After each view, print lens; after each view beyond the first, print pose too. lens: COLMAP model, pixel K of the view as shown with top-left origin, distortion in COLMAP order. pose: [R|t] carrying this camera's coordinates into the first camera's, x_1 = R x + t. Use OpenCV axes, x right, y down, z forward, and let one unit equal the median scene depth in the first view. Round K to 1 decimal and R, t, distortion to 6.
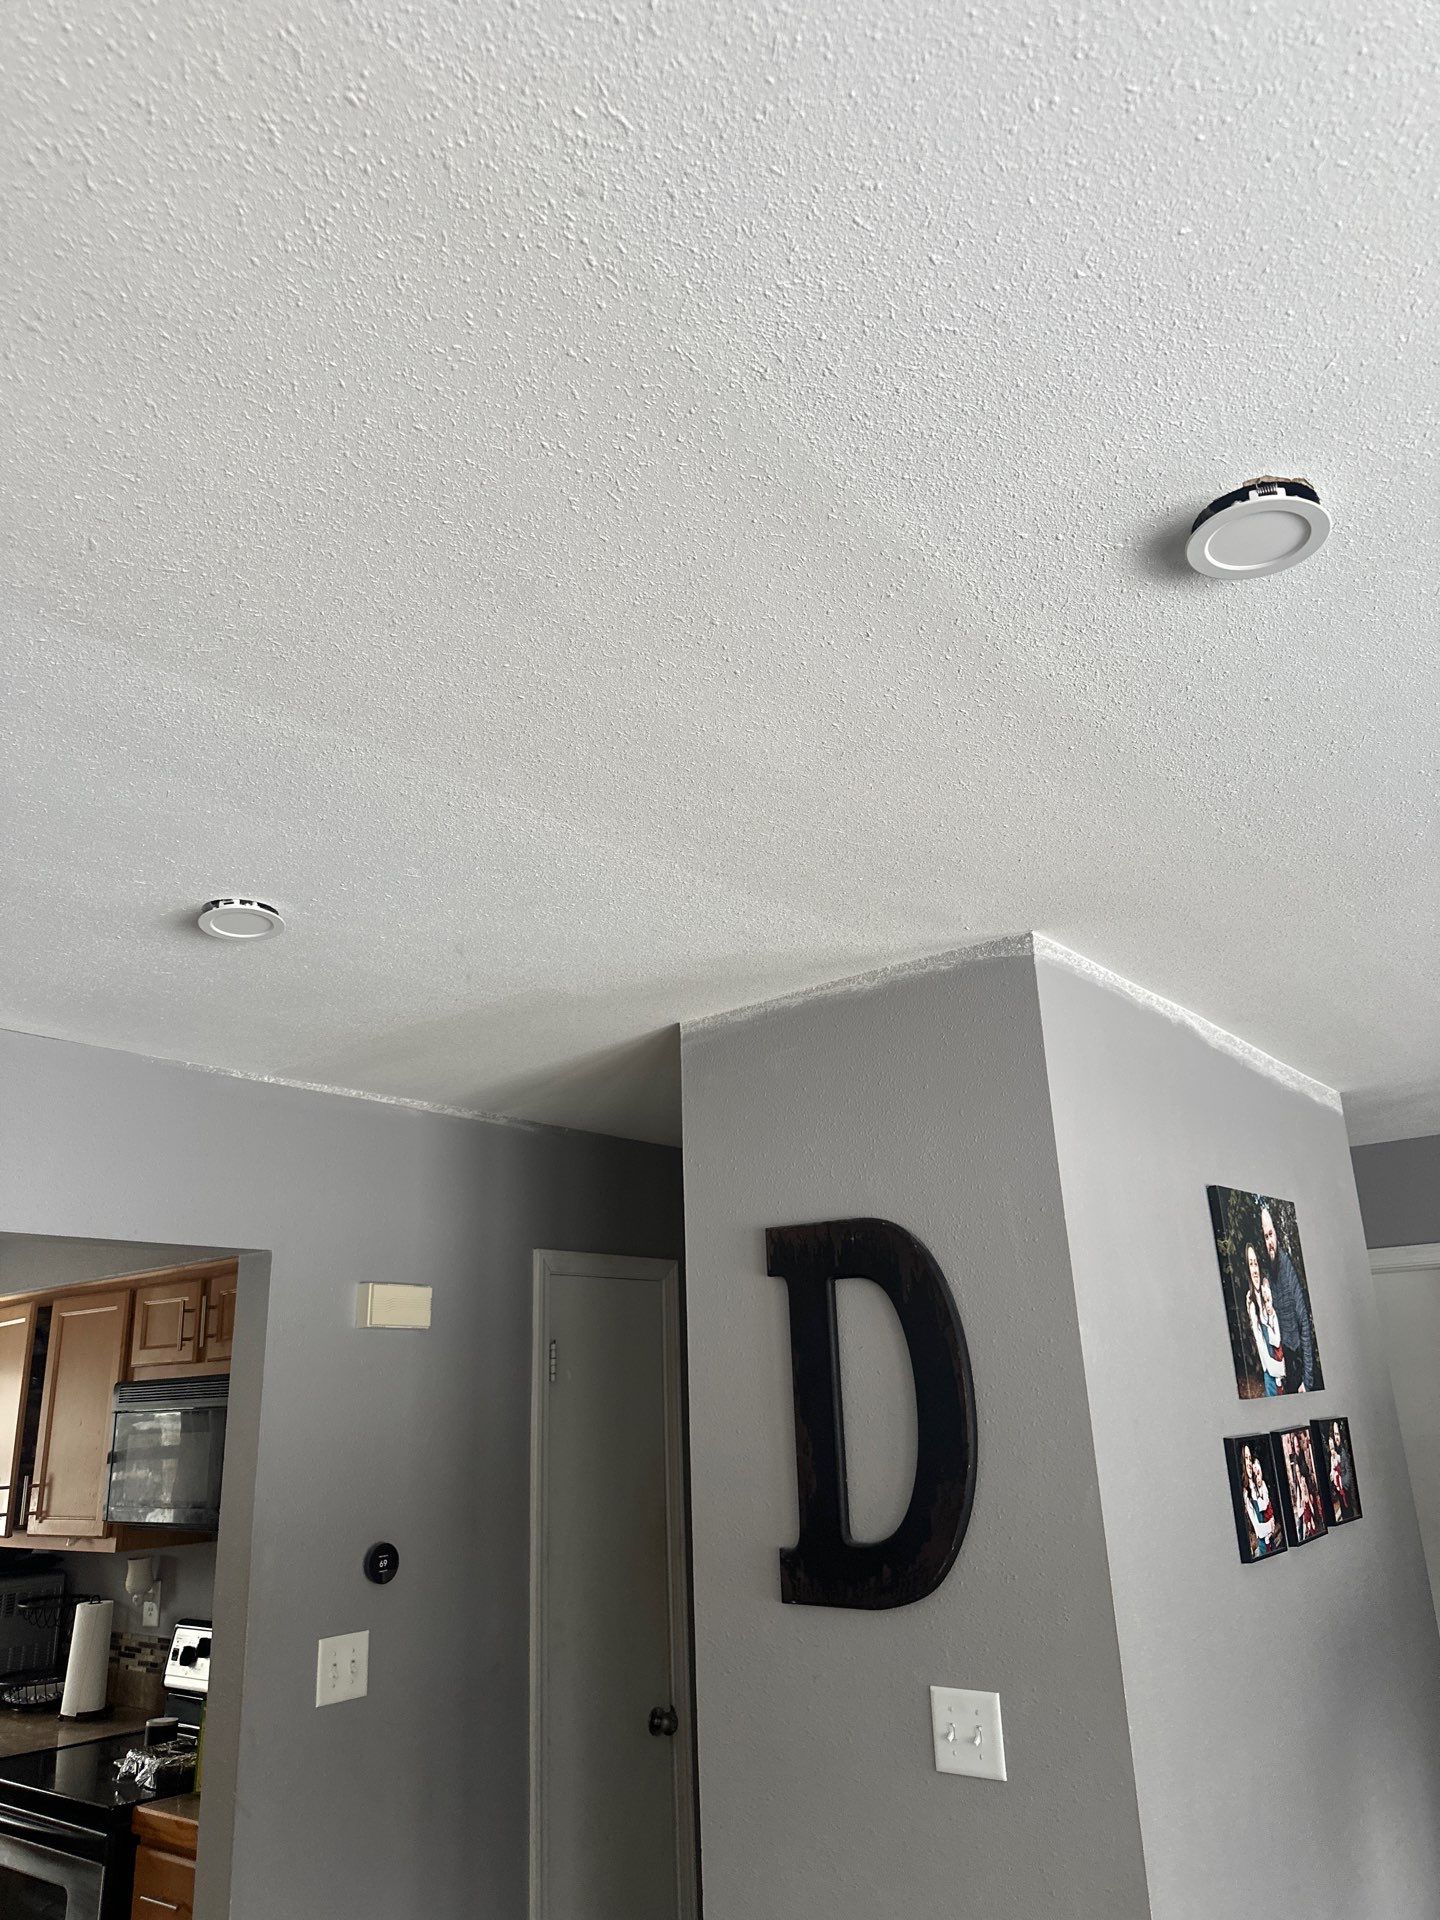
lens RADIAL K [[1310.0, 0, 717.1], [0, 1310.0, 929.7], [0, 0, 1]] dist [0.046201, -0.065738]
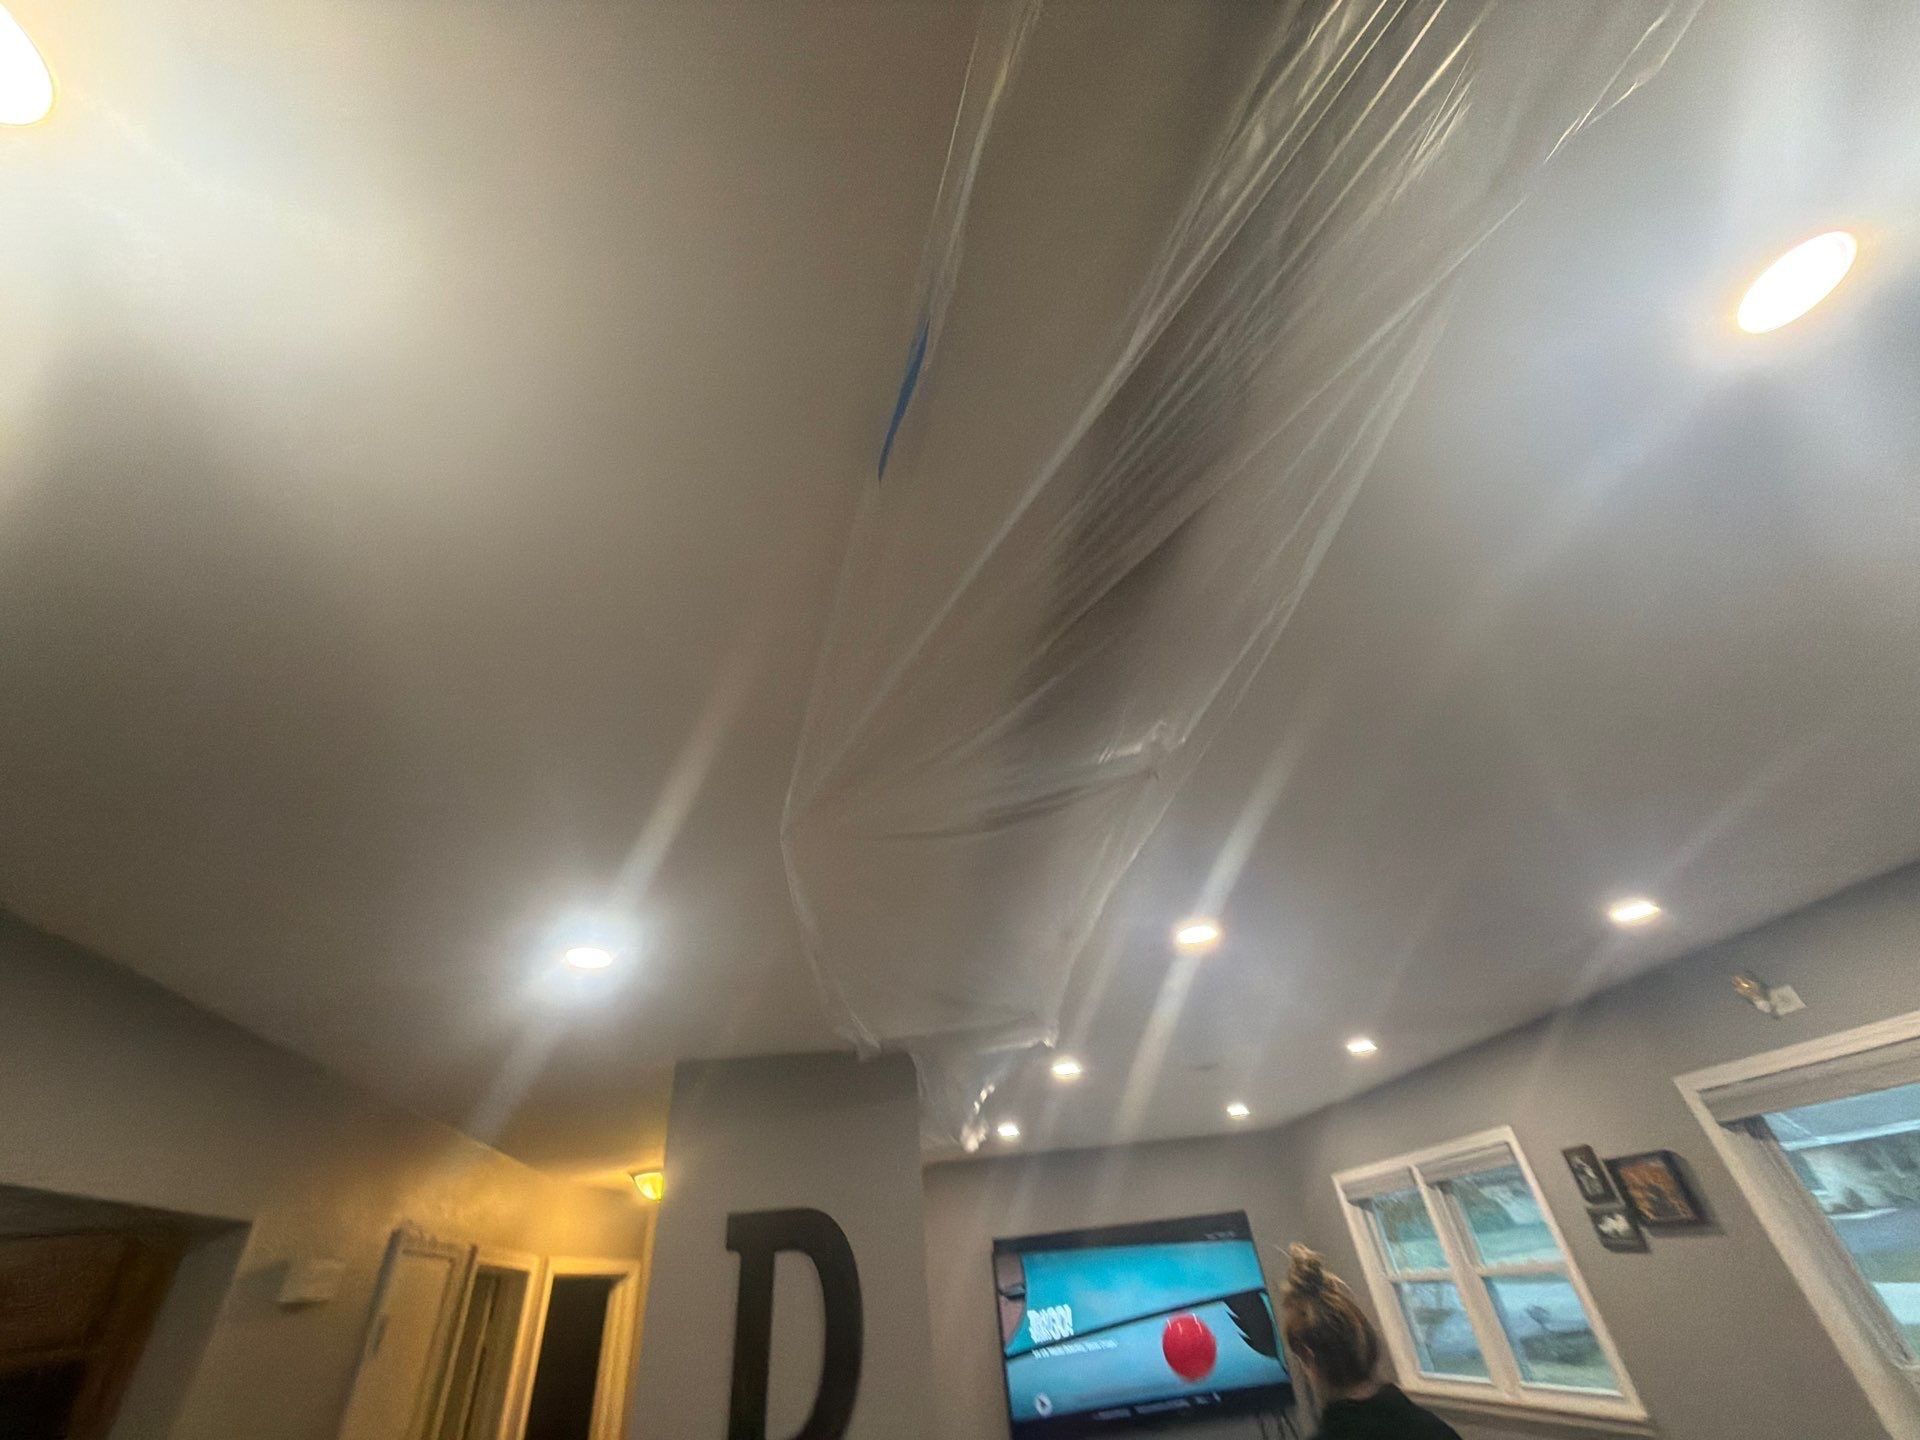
lens RADIAL K [[760.2, 0, 970.2], [0, 760.2, 721.4], [0, 0, 1]] dist [0.000595, 0.000237]
pose [[0.693183, 0.409898, 0.592859, -0.455725], [-0.177100, 0.894191, -0.411167, 0.013532], [-0.698665, 0.180018, 0.692431, 0.028029]]
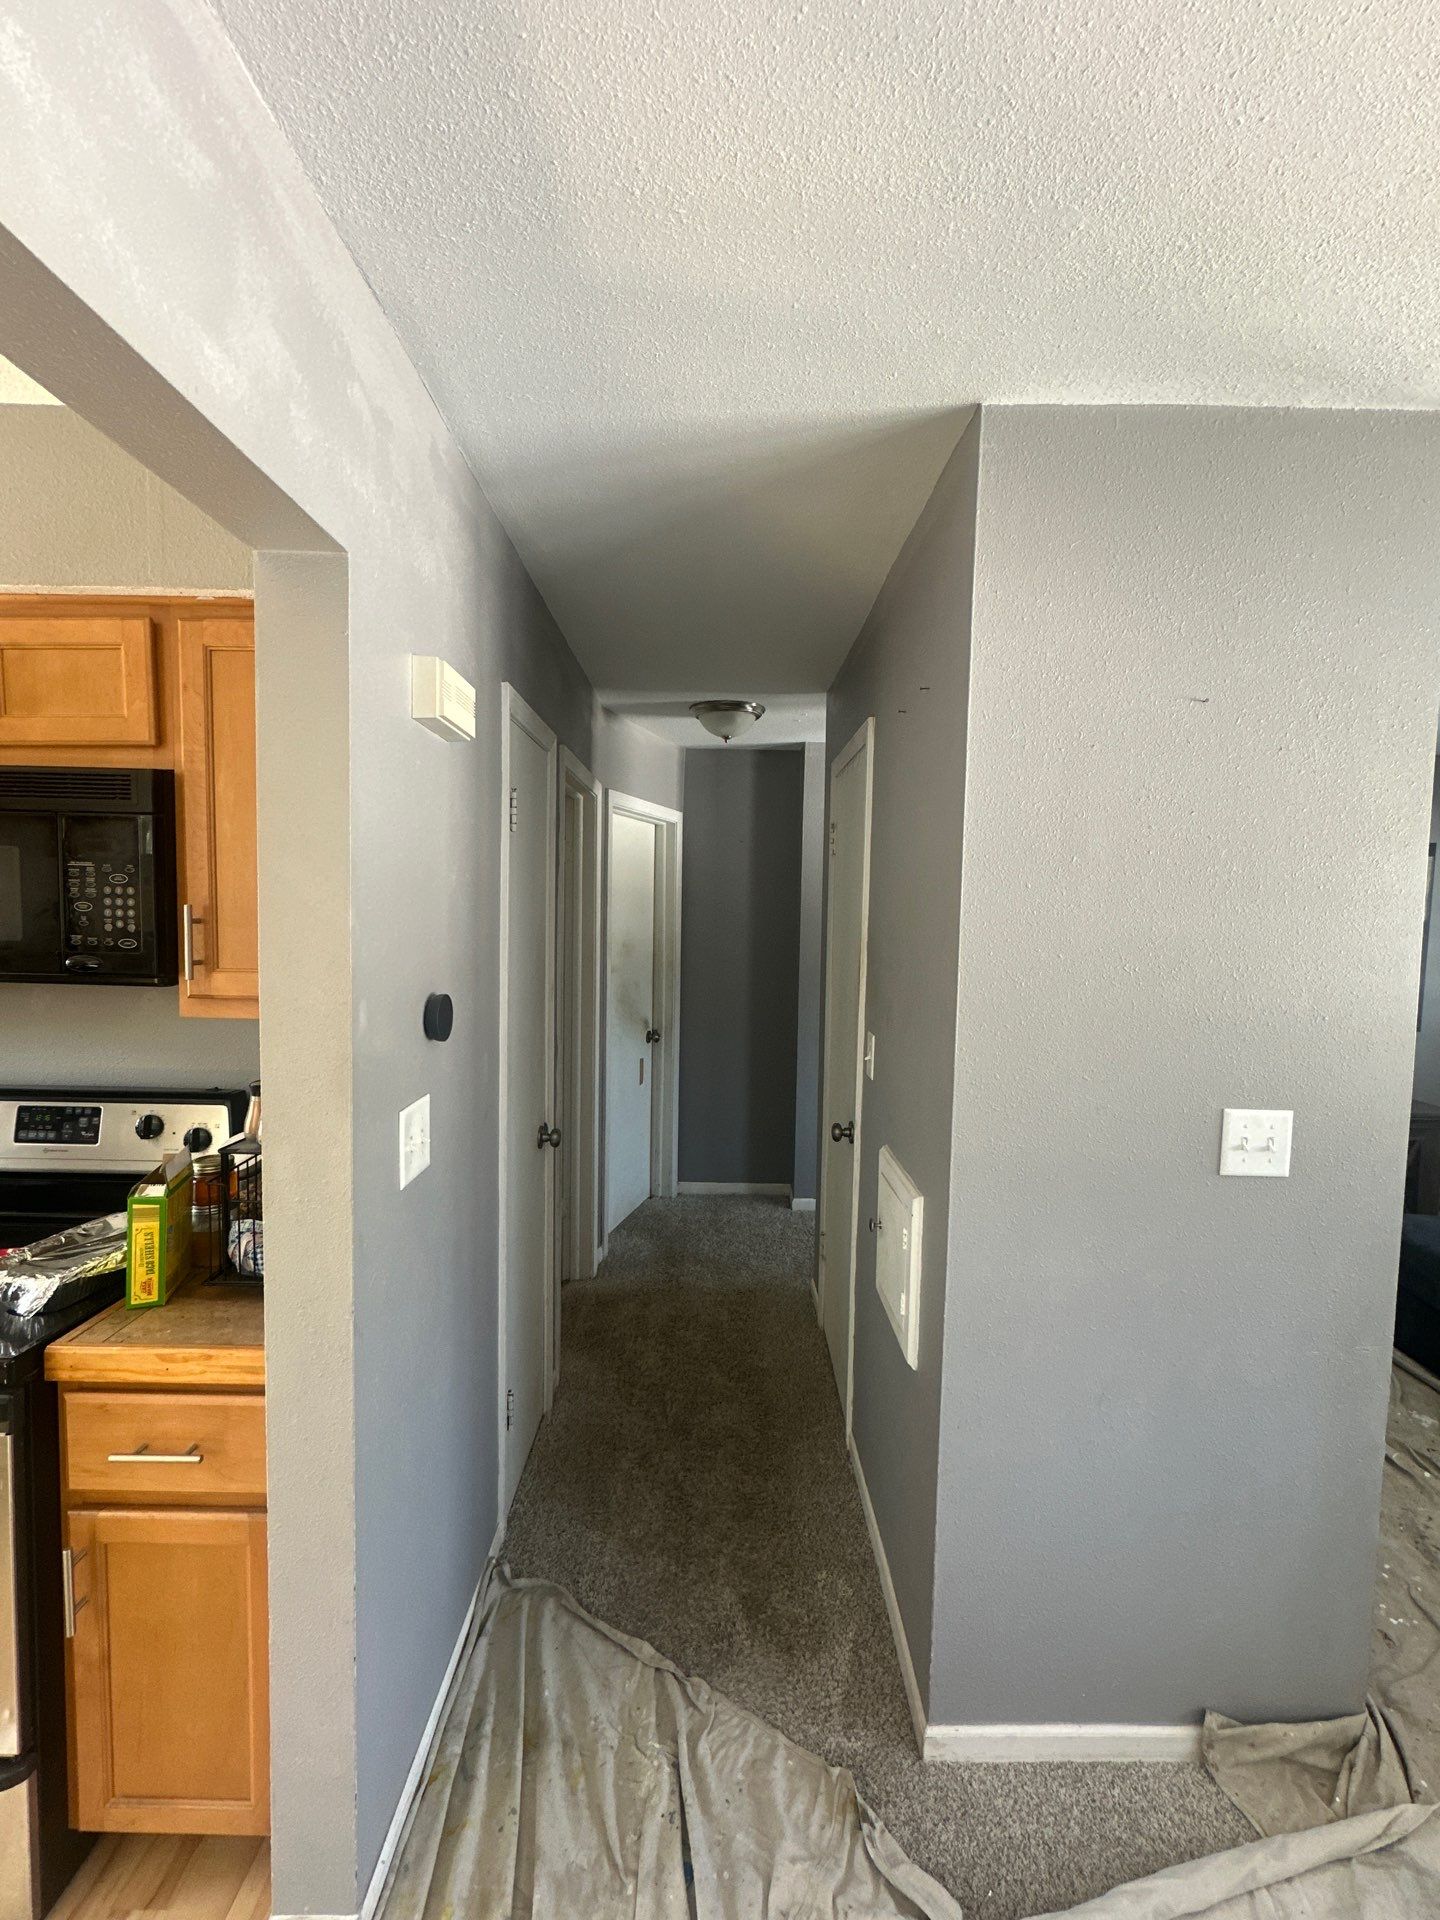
lens RADIAL K [[815.2, 0, 720.0], [0, 815.2, 960.0], [0, 0, 1]] dist [-0.001209, -0.000203]
pose [[0.784596, 0.015932, 0.619802, -0.408737], [-0.258967, 0.916713, 0.304257, 0.244602], [-0.563334, -0.399228, 0.723376, 0.541390]]
